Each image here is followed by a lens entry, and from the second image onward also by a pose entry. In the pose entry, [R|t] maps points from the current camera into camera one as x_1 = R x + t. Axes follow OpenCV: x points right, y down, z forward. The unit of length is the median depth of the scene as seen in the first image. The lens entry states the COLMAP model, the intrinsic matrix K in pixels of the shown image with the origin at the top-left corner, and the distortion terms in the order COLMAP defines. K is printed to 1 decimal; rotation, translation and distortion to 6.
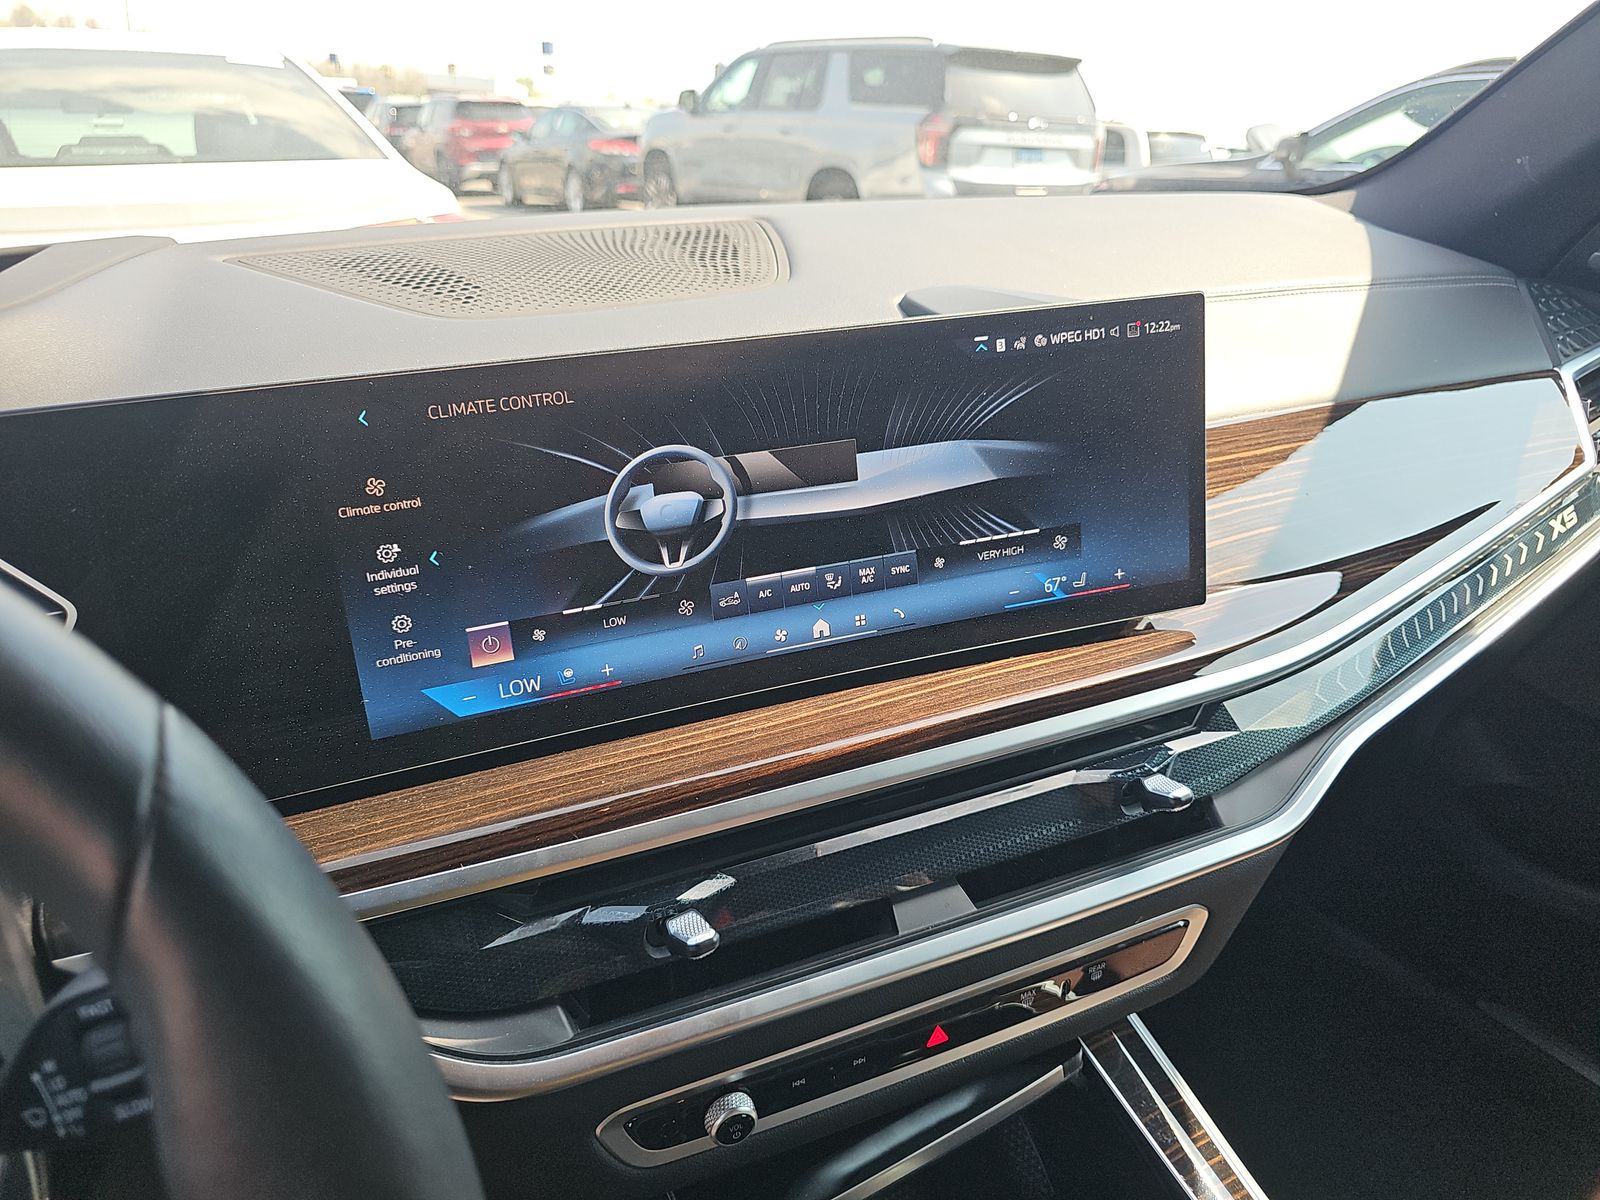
lens RADIAL K [[1095.4, 0, 788.9], [0, 1095.4, 596.8], [0, 0, 1]] dist [0.002010, -0.000839]
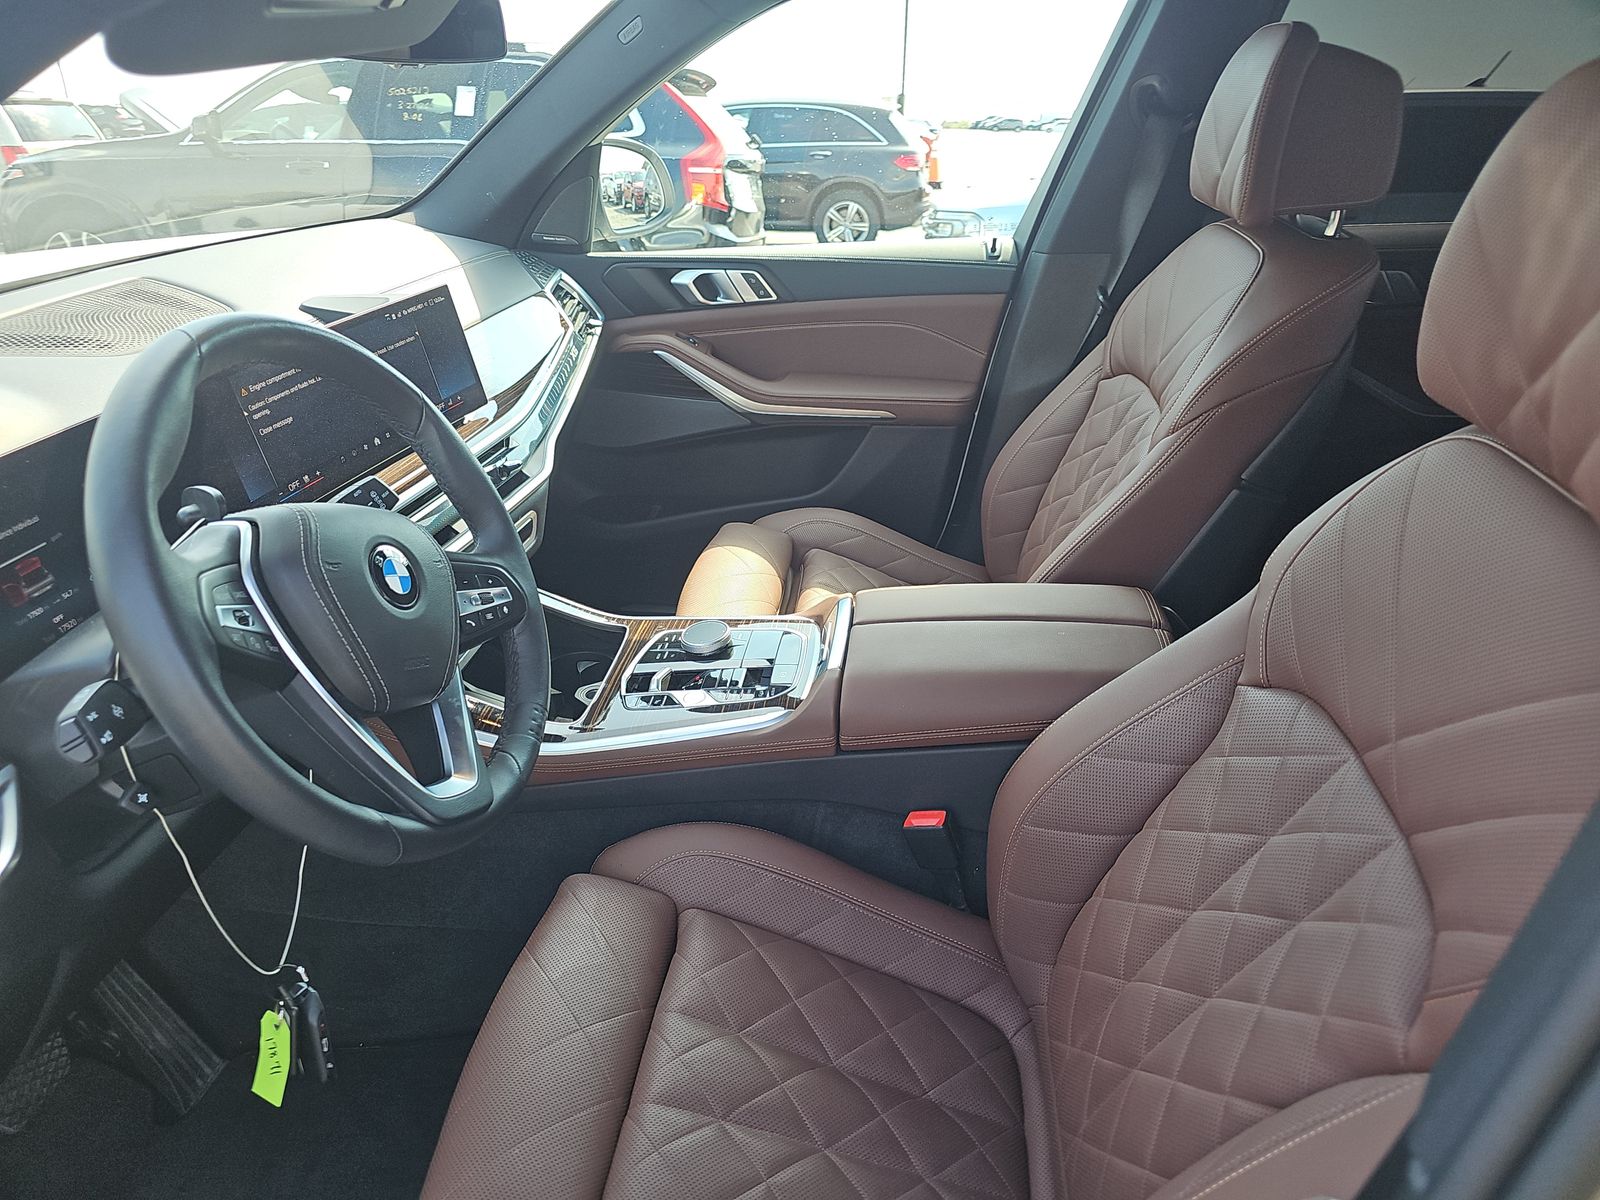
lens RADIAL K [[1095.4, 0, 799.6], [0, 1095.4, 602.4], [0, 0, 1]] dist [0.002010, -0.000839]
pose [[0.614918, -0.358327, 0.702479, -1.186971], [0.325454, 0.926716, 0.187821, 0.202015], [-0.718301, 0.113130, 0.686473, -1.276757]]
